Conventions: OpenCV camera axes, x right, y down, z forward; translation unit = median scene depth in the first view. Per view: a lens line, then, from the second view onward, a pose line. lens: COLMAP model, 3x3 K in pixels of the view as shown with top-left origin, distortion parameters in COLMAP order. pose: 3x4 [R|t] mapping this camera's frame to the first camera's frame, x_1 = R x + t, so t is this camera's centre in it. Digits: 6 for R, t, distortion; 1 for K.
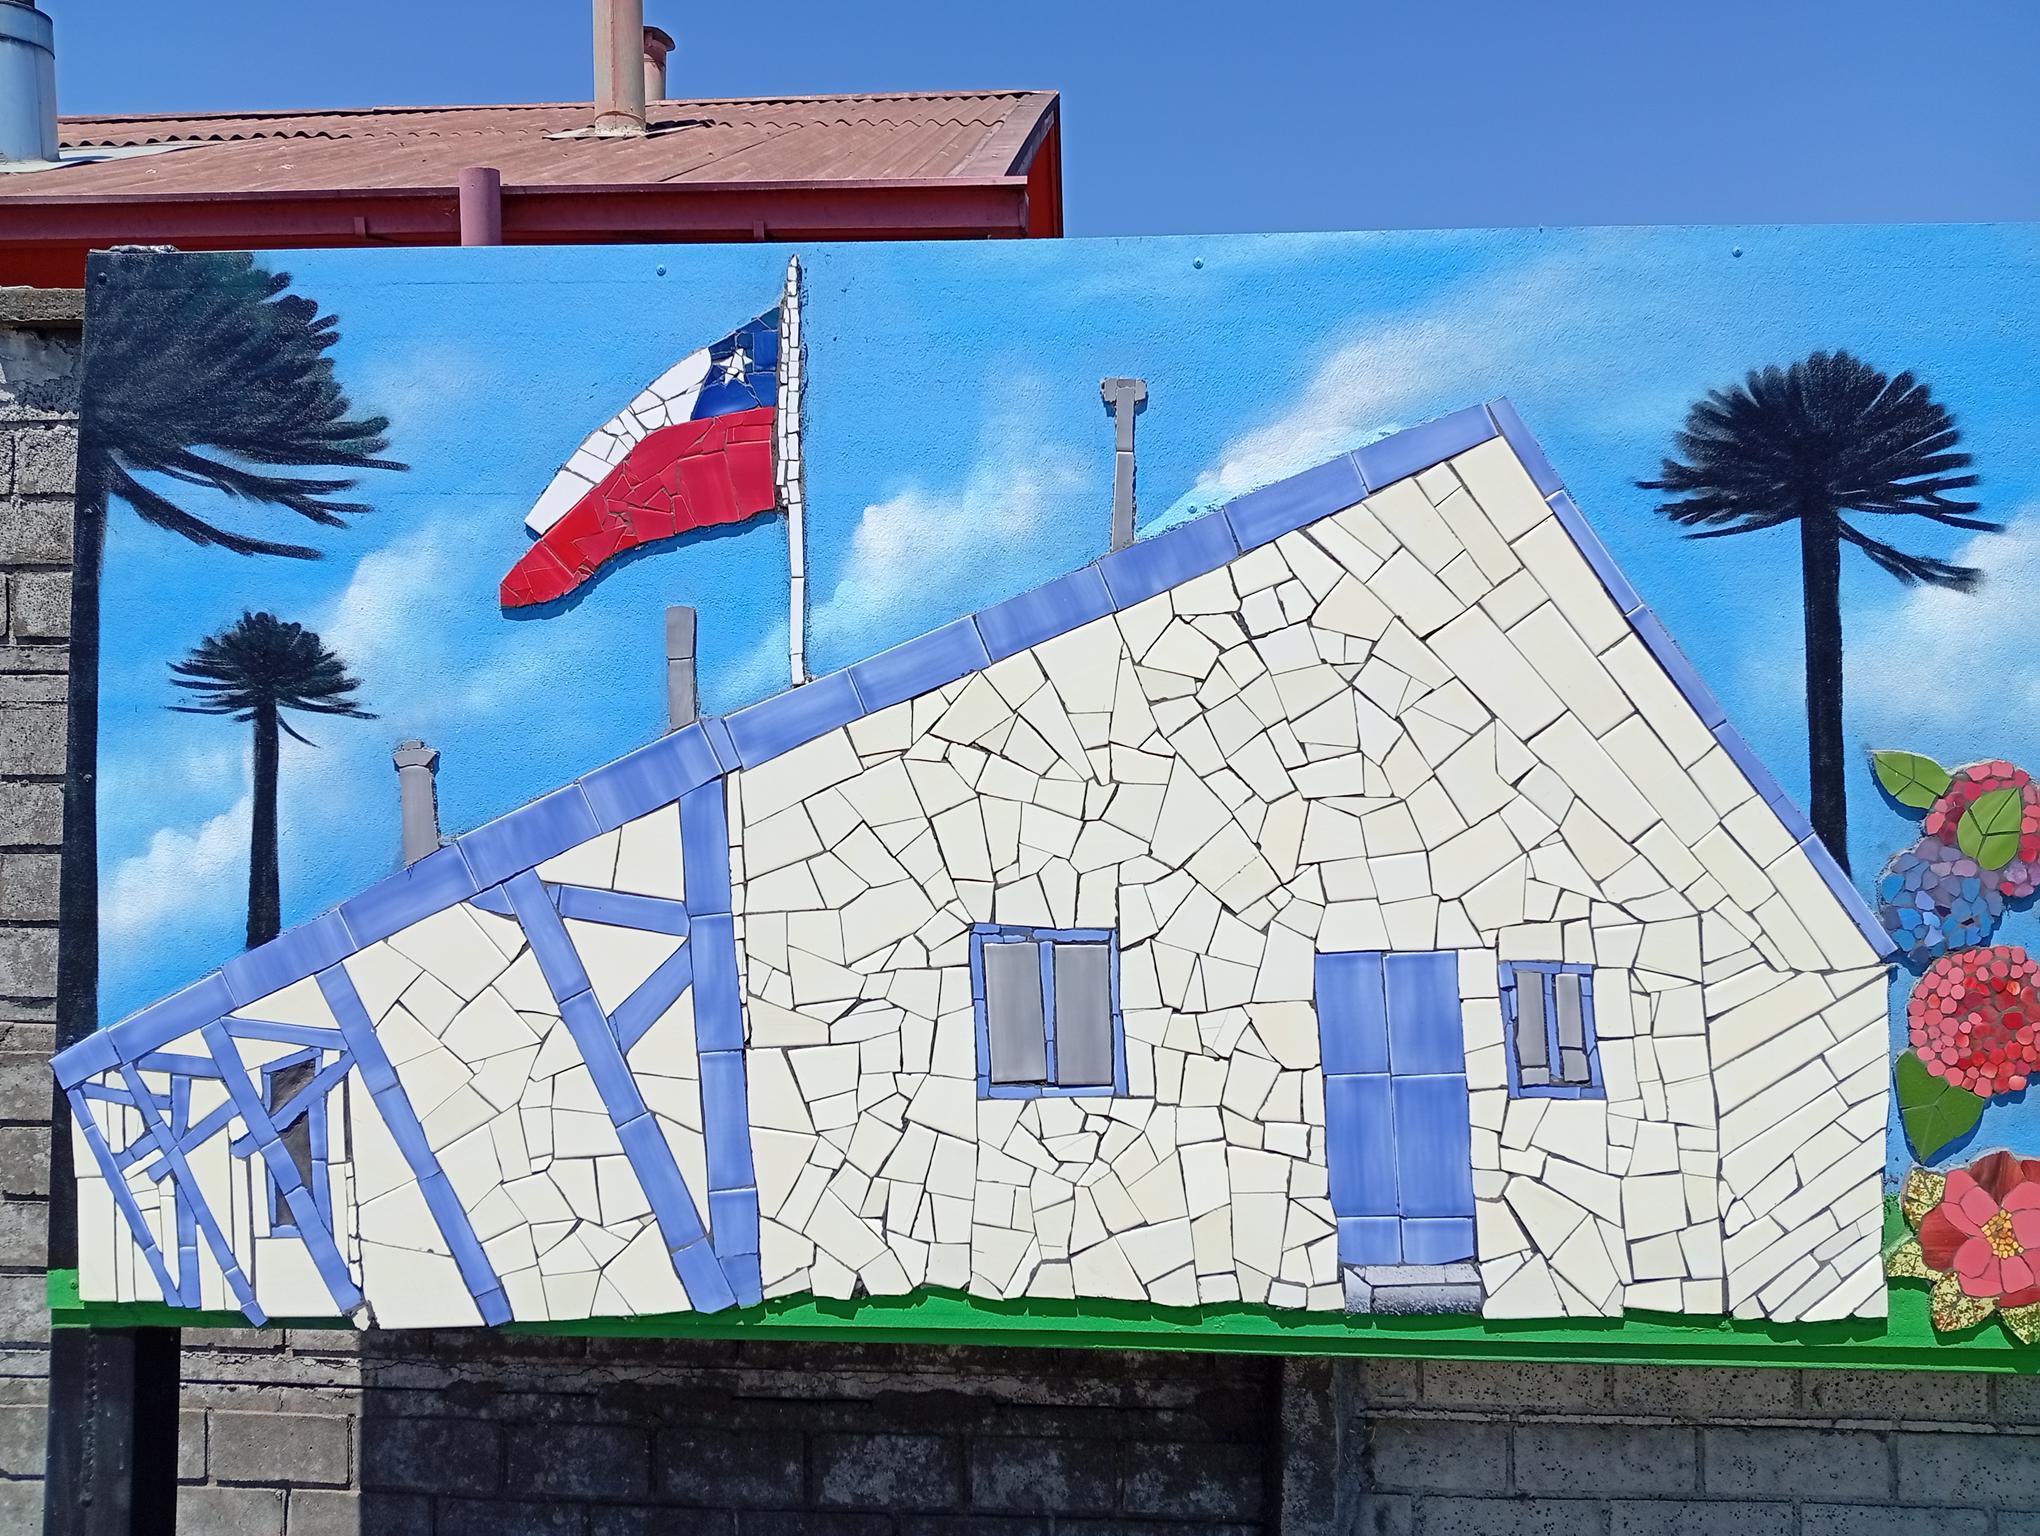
lens RADIAL K [[1596.8, 0, 1097.2], [0, 1596.8, 766.3], [0, 0, 1]] dist [0.103885, -0.193141]
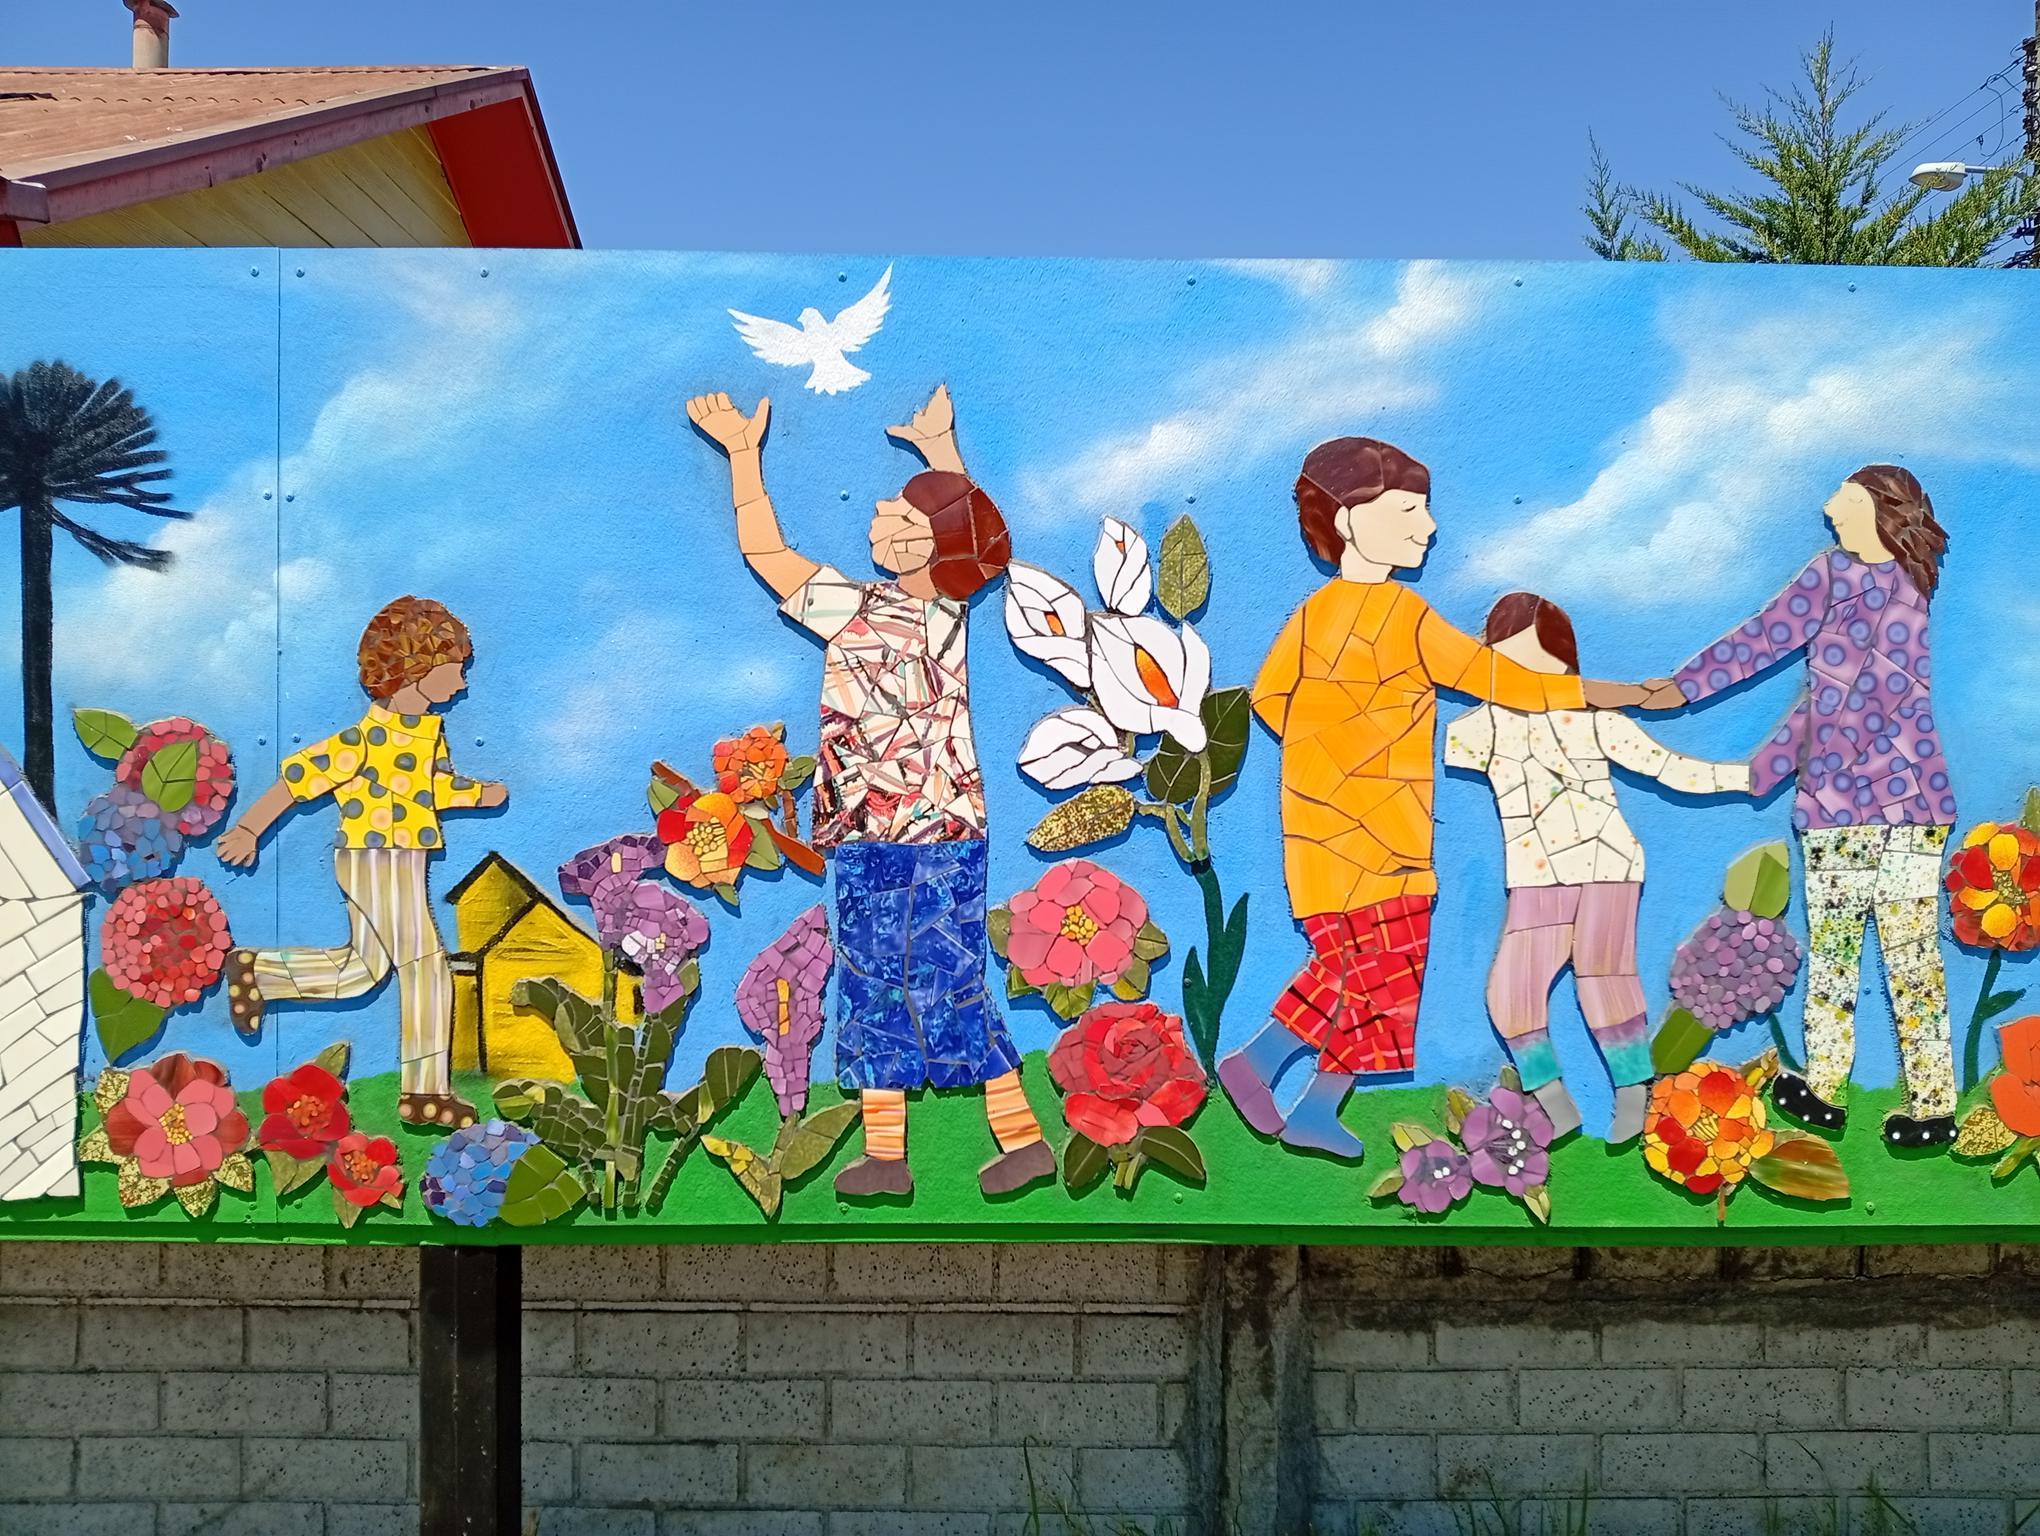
lens RADIAL K [[1611.2, 0, 1047.2], [0, 1611.2, 765.0], [0, 0, 1]] dist [0.061153, -0.135263]
pose [[0.997919, -0.003325, 0.064398, 1.044710], [0.001634, 0.999653, 0.026300, 0.000880], [-0.064463, -0.026140, 0.997578, -0.186560]]
